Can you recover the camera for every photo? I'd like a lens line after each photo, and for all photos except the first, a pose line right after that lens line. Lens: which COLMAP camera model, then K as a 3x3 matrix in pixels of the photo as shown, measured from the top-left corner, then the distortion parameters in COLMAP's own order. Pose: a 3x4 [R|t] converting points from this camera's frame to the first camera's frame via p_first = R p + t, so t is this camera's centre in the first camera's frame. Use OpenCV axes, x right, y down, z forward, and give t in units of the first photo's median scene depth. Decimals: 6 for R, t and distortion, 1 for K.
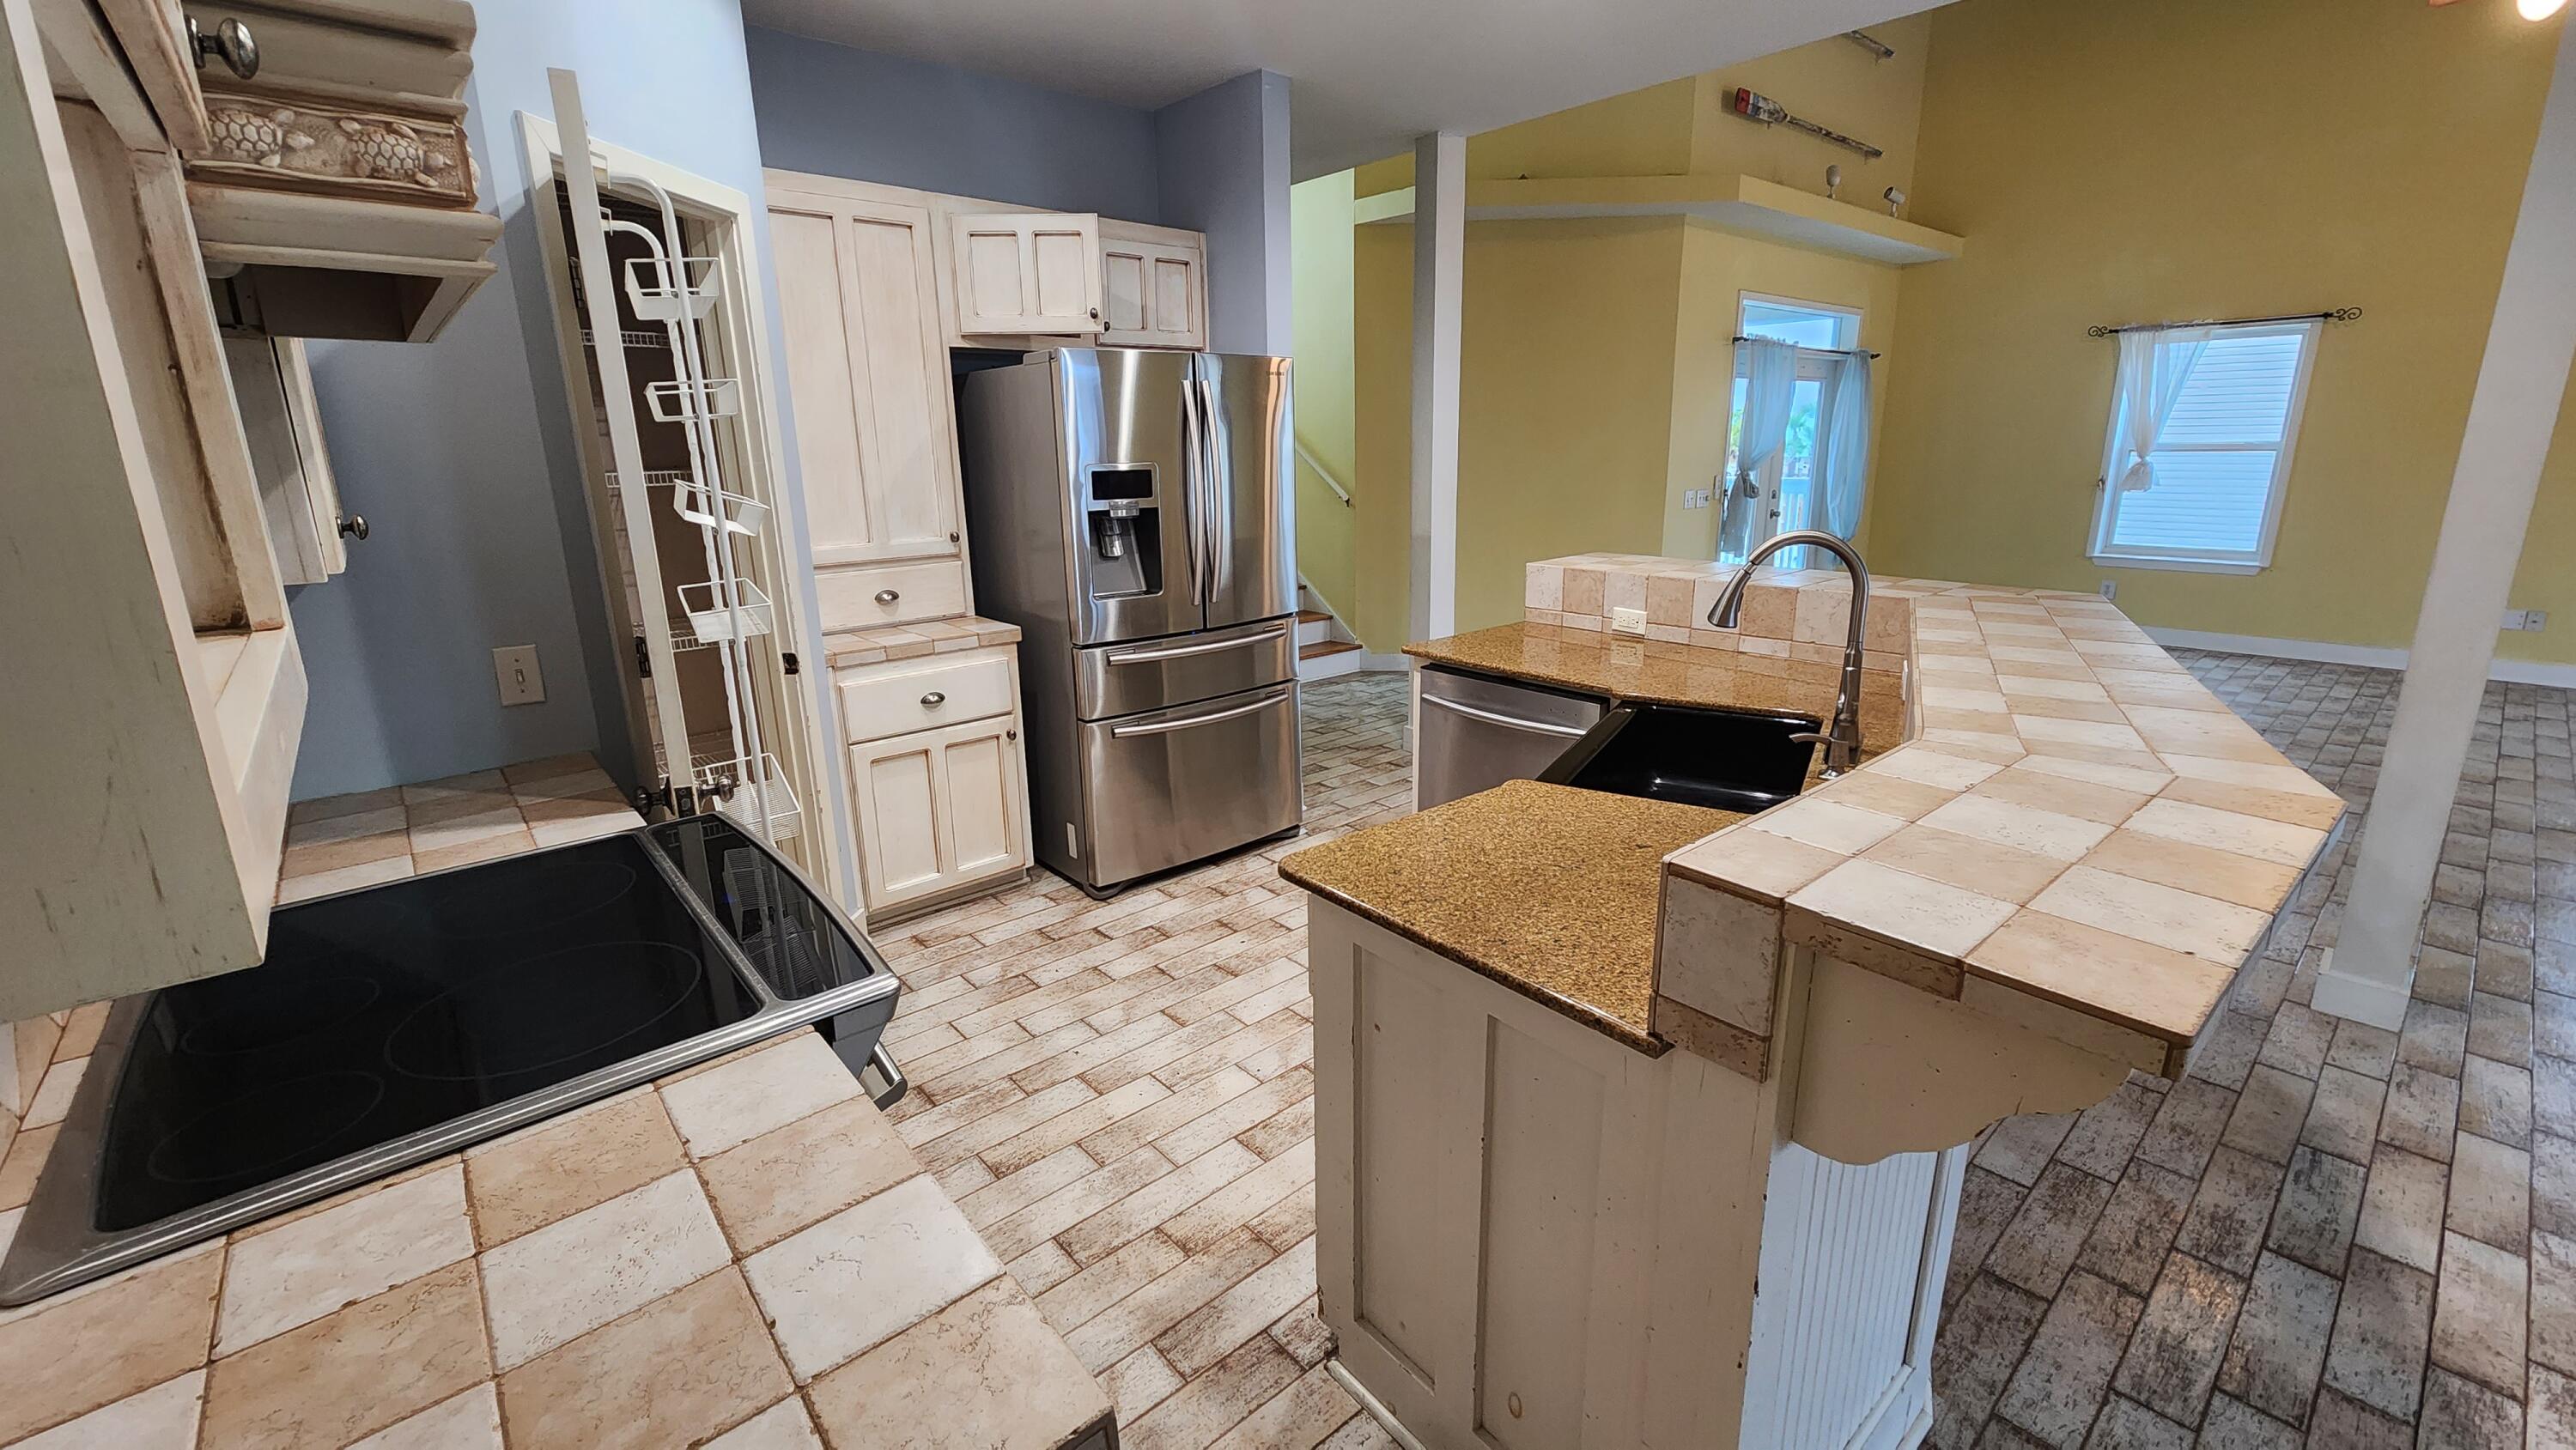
lens RADIAL K [[1062.8, 0, 1295.0], [0, 1062.8, 720.4], [0, 0, 1]] dist [-0.001116, -0.000352]
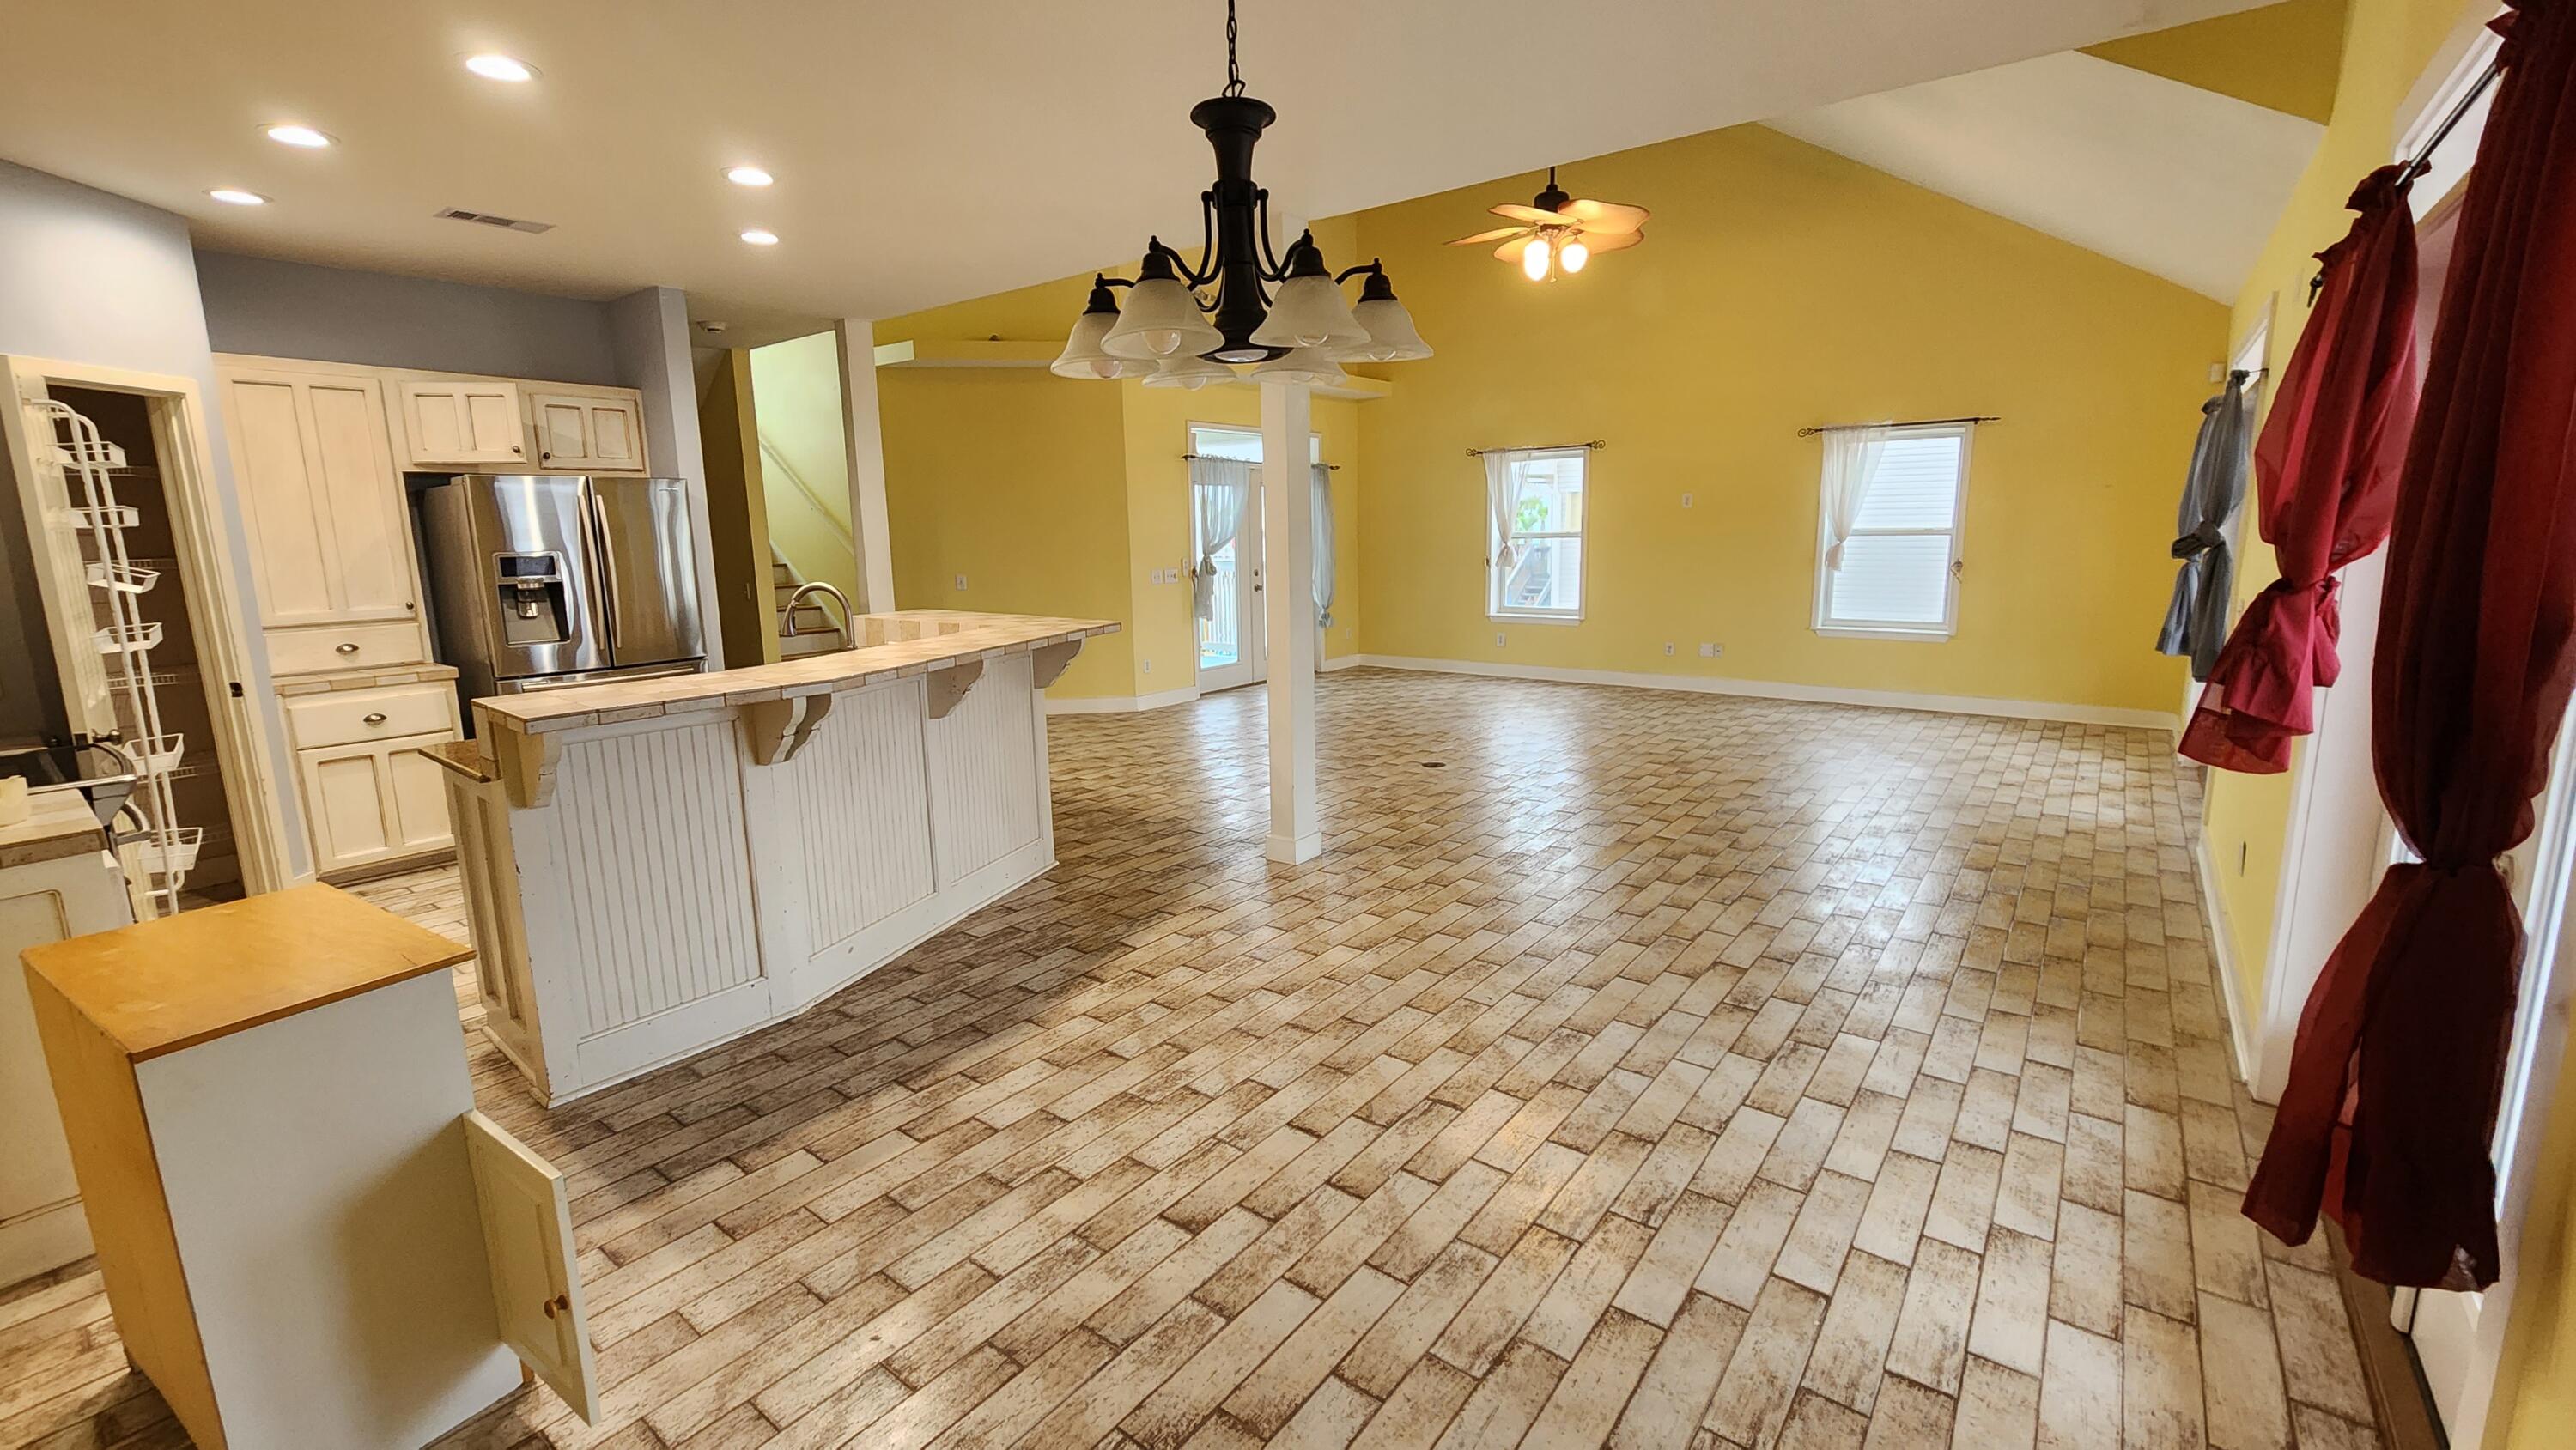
lens RADIAL K [[1062.8, 0, 1287.7], [0, 1062.8, 718.0], [0, 0, 1]] dist [-0.001116, -0.000352]
pose [[0.980602, -0.038720, 0.192148, 0.547103], [0.054595, 0.995456, -0.078021, 0.148142], [-0.188254, 0.086998, 0.978260, -0.572373]]
